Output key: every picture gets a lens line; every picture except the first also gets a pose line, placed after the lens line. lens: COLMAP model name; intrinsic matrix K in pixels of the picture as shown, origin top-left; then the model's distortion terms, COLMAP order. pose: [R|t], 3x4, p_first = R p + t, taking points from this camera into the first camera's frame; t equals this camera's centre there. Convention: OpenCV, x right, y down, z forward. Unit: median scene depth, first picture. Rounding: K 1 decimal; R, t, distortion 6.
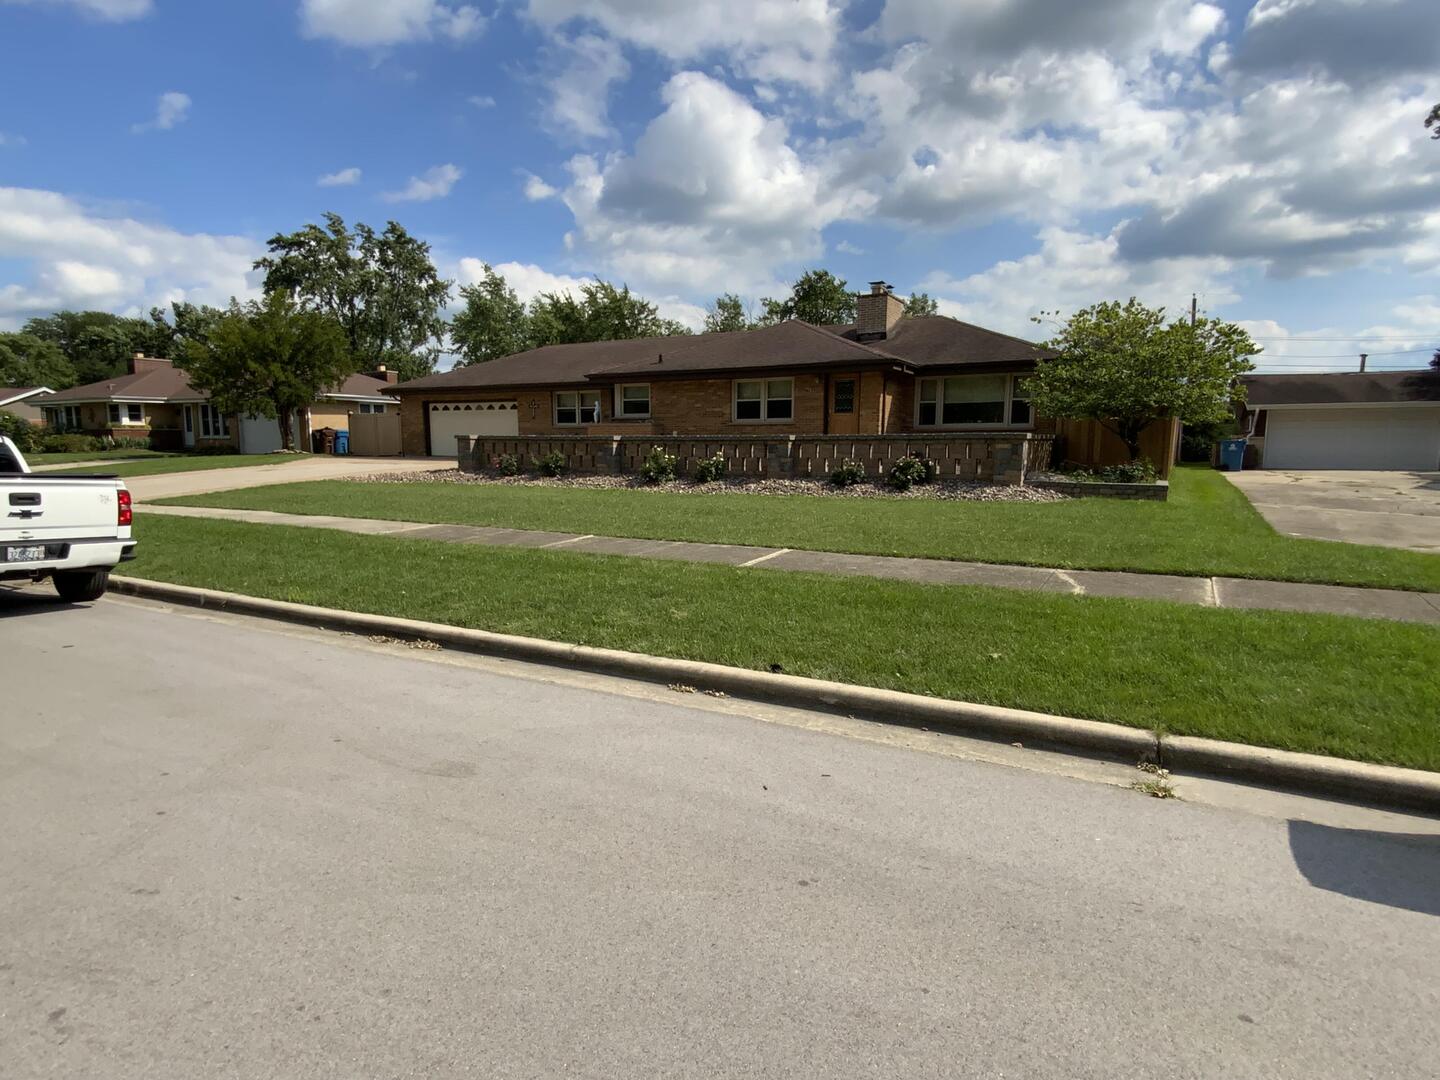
lens RADIAL K [[804.0, 0, 716.4], [0, 804.0, 551.8], [0, 0, 1]] dist [0.034025, -0.009726]
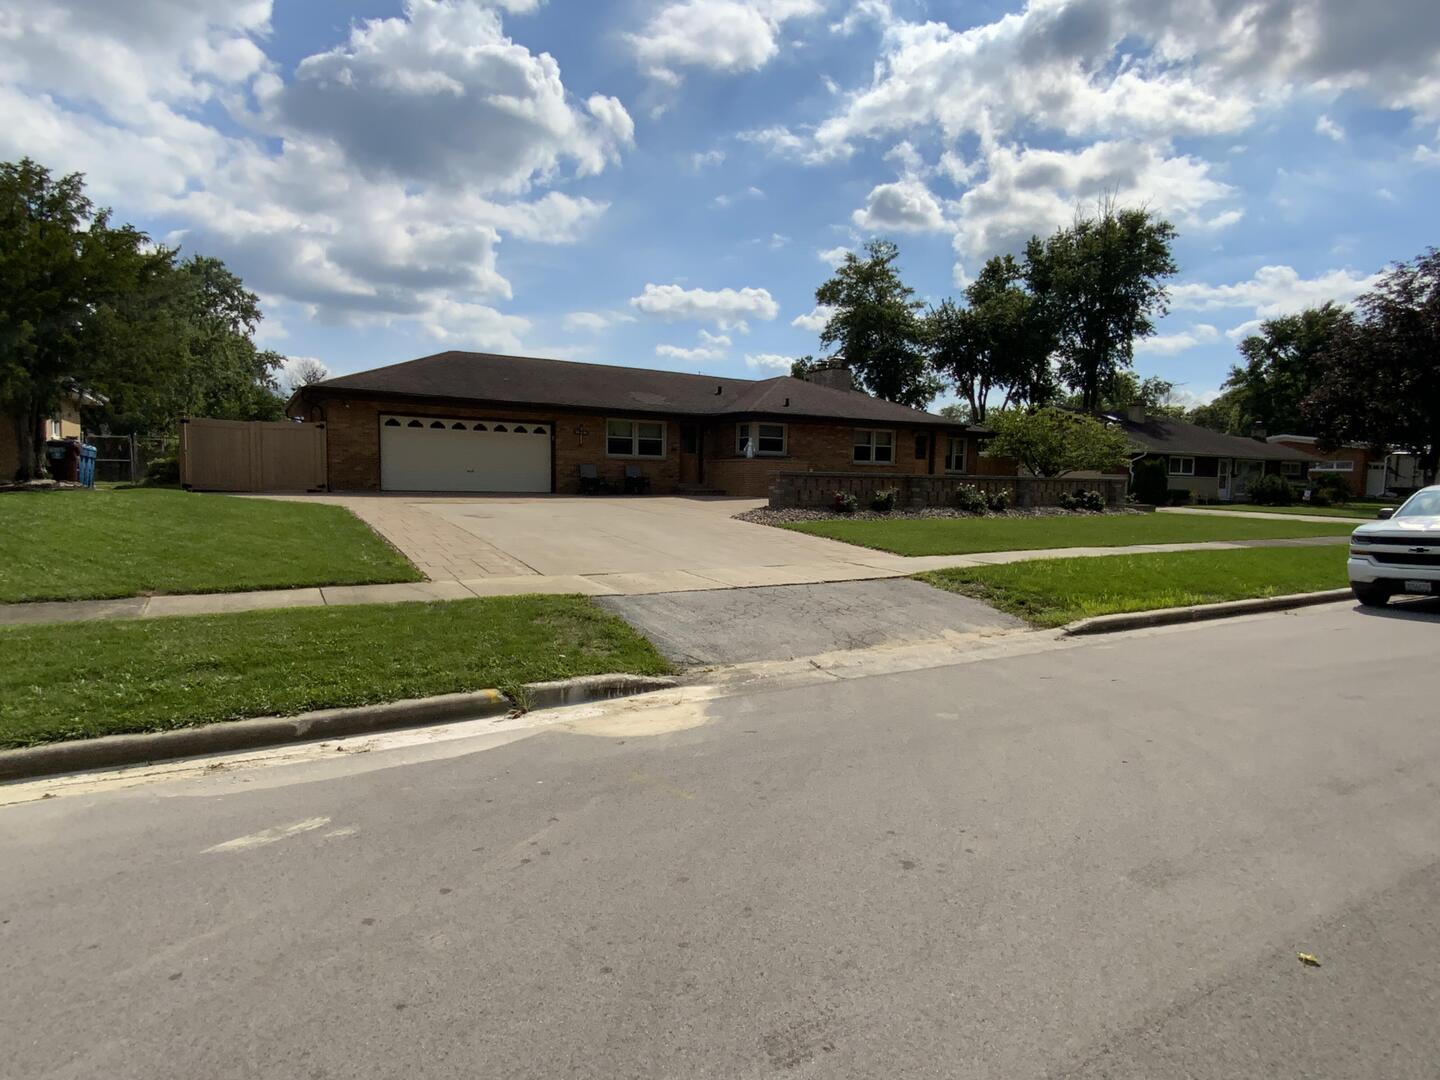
lens RADIAL K [[804.0, 0, 721.3], [0, 804.0, 549.2], [0, 0, 1]] dist [0.034025, -0.009726]
pose [[0.495427, -0.068179, 0.865970, -0.871626], [0.097860, 0.994949, 0.022348, -0.060349], [-0.863120, 0.073672, 0.499597, 0.442119]]
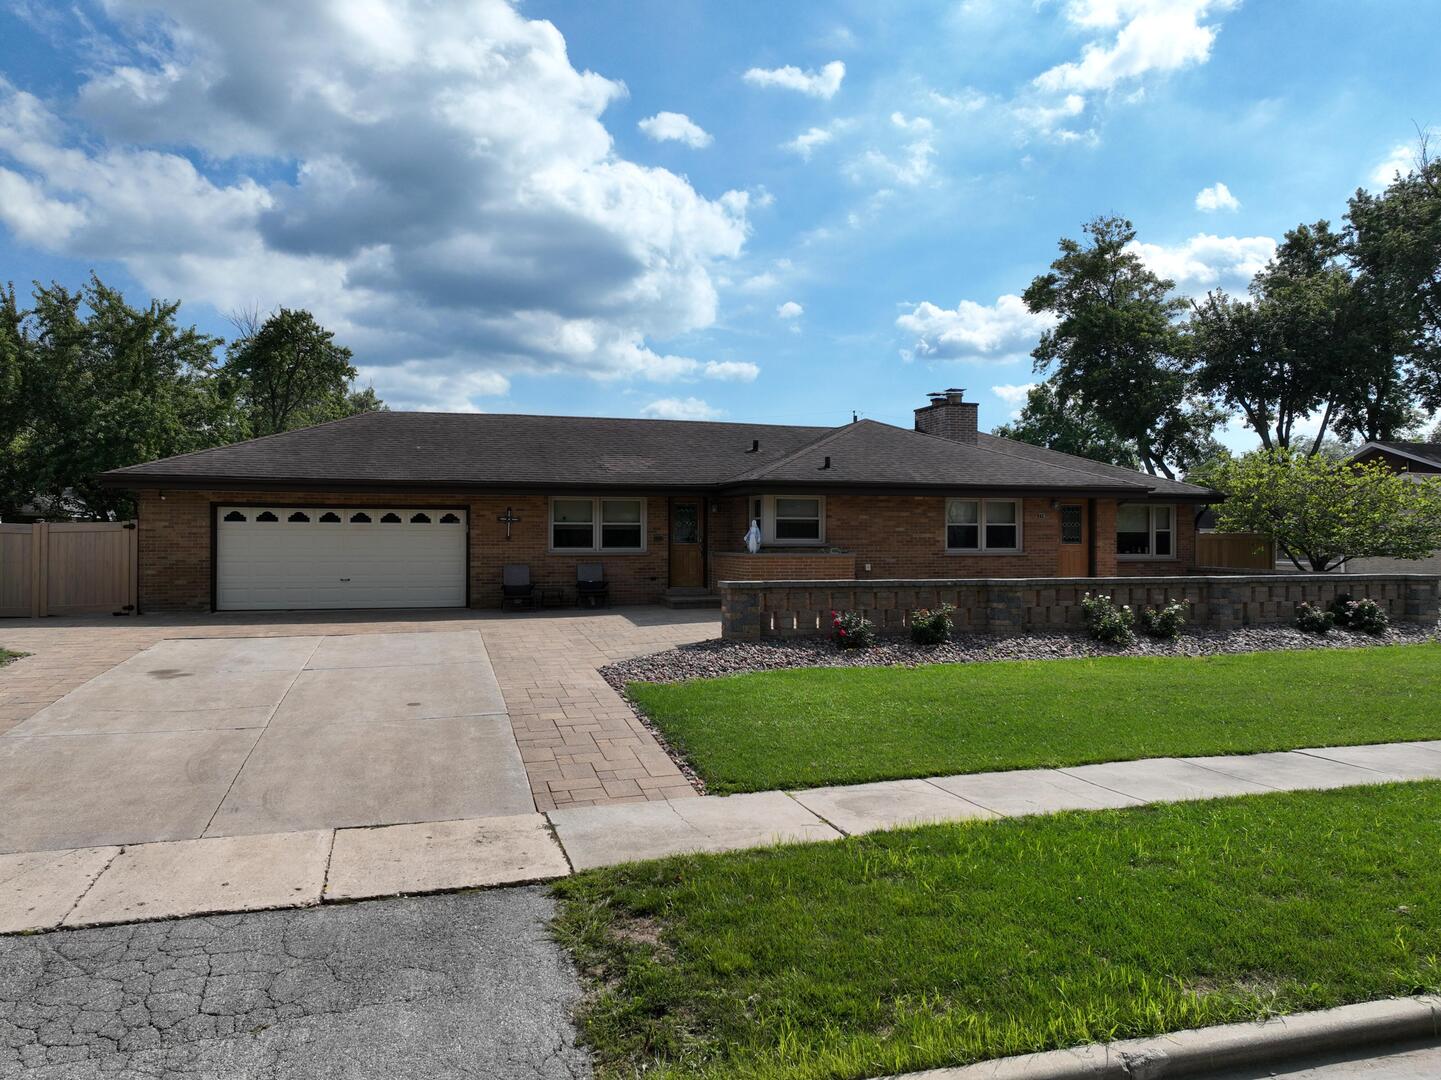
lens RADIAL K [[1007.9, 0, 720.2], [0, 1007.9, 530.4], [0, 0, 1]] dist [0.005210, 0.005921]
pose [[0.703732, 0.006121, 0.710439, -0.620593], [0.095376, 0.990098, -0.103006, -0.079777], [-0.704034, 0.140247, 0.696180, 0.370825]]
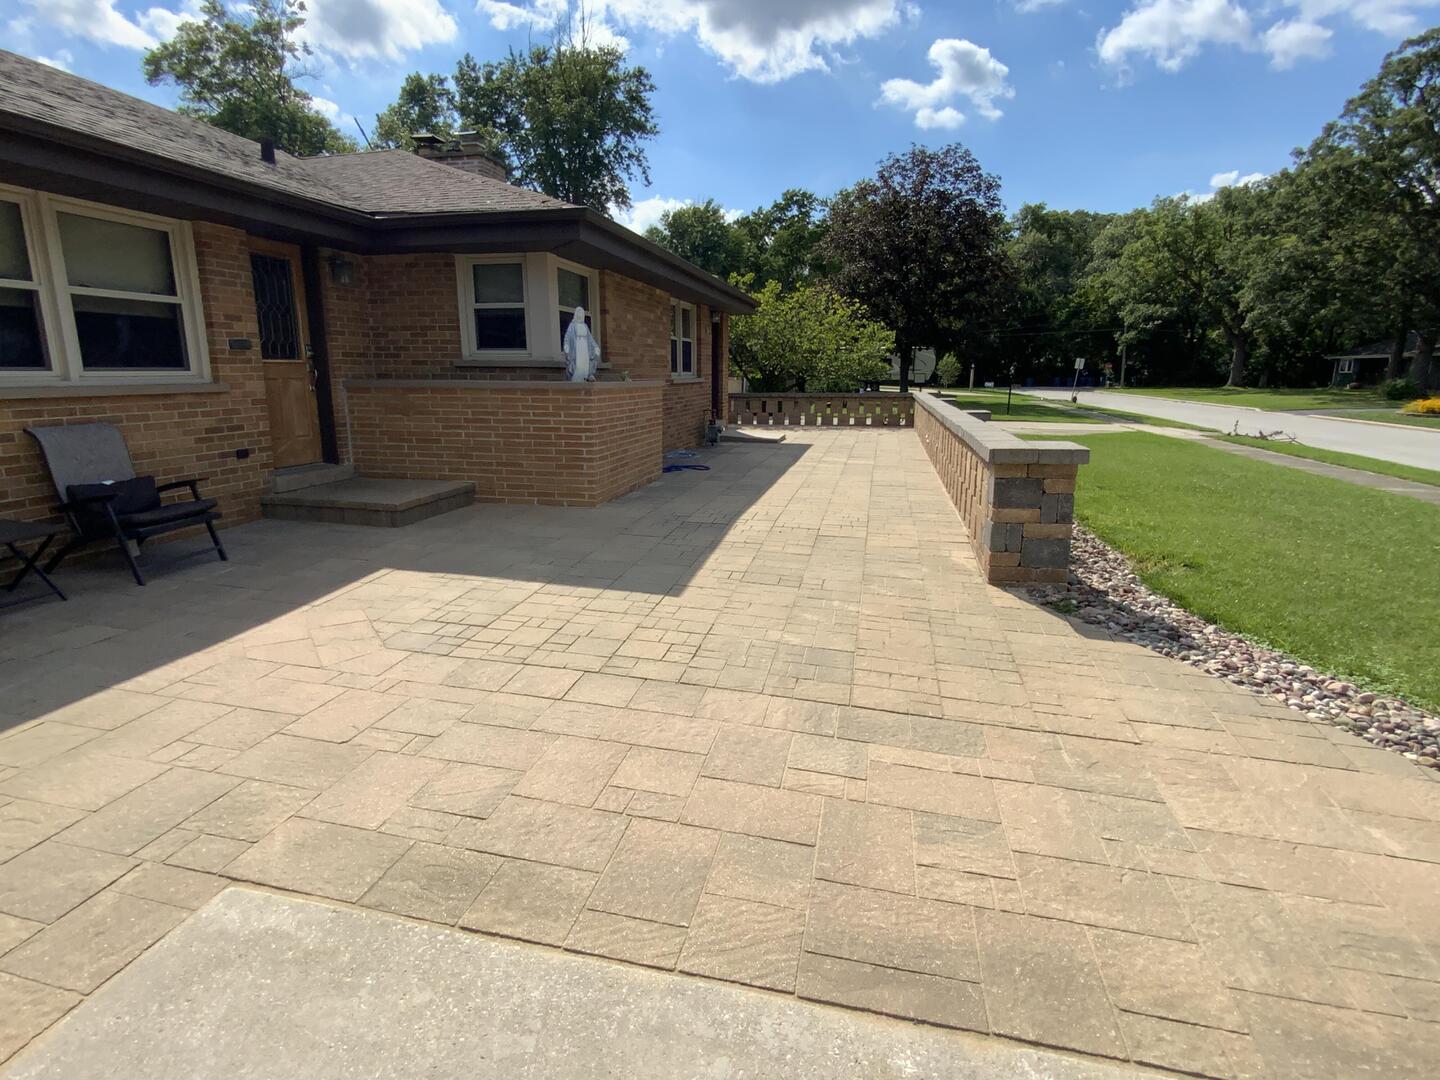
lens RADIAL K [[776.3, 0, 708.9], [0, 776.3, 537.9], [0, 0, 1]] dist [0.022668, -0.015332]
pose [[-0.285908, -0.201432, 0.936847, -0.373771], [0.131199, 0.960222, 0.246498, -0.139787], [-0.949233, 0.193389, -0.248107, 0.860669]]
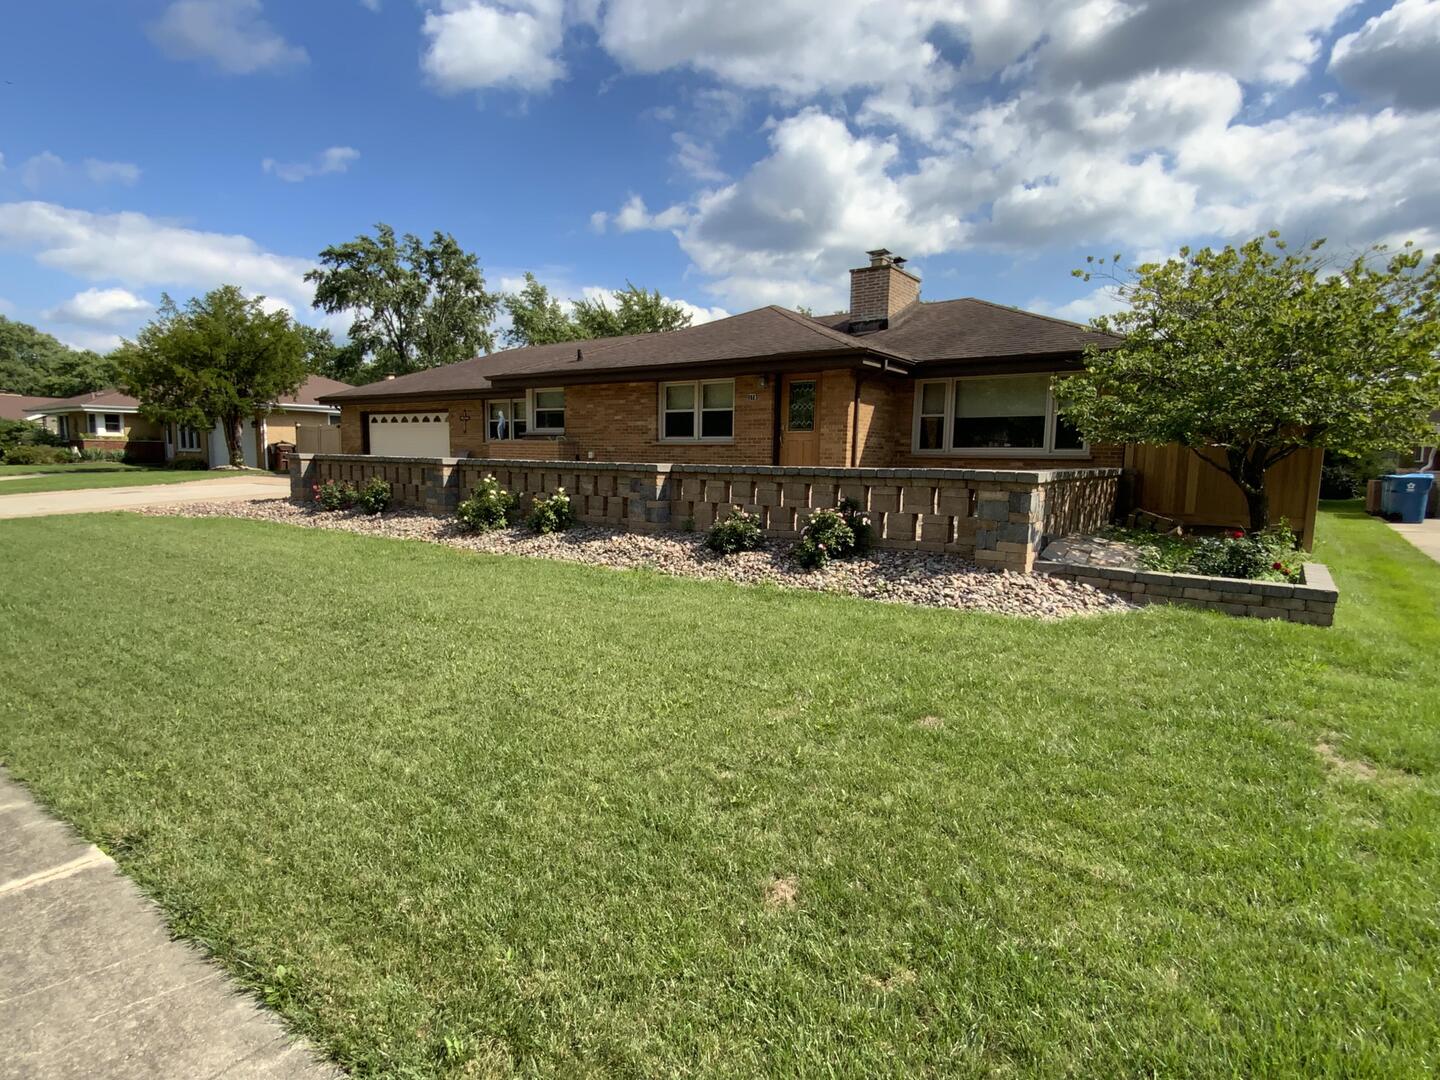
lens RADIAL K [[776.3, 0, 717.9], [0, 776.3, 549.4], [0, 0, 1]] dist [0.022668, -0.015332]
pose [[0.992315, 0.030098, -0.120019, 0.122155], [-0.032268, 0.999348, -0.016177, -0.041799], [0.119453, 0.019926, 0.992640, 0.243194]]
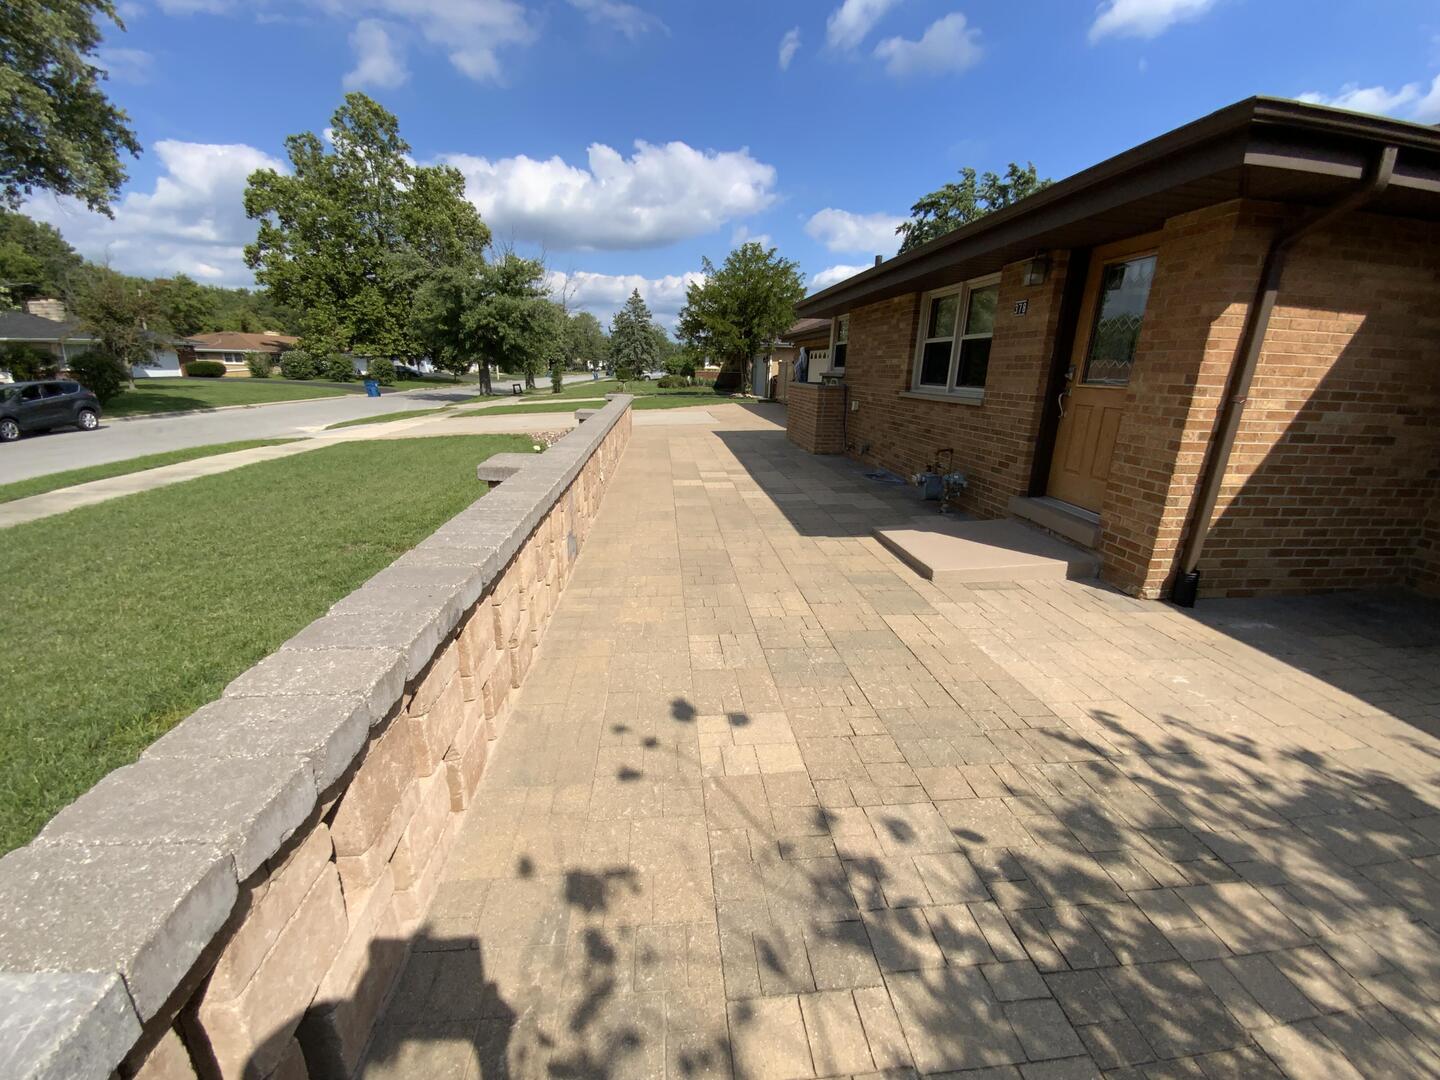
lens RADIAL K [[588.7, 0, 716.8], [0, 588.7, 563.7], [0, 0, 1]] dist [-0.022720, -0.000691]
pose [[0.565816, 0.274437, -0.777519, 0.188307], [-0.135949, 0.961129, 0.240312, -0.101267], [0.813247, -0.030270, 0.581131, 0.547902]]
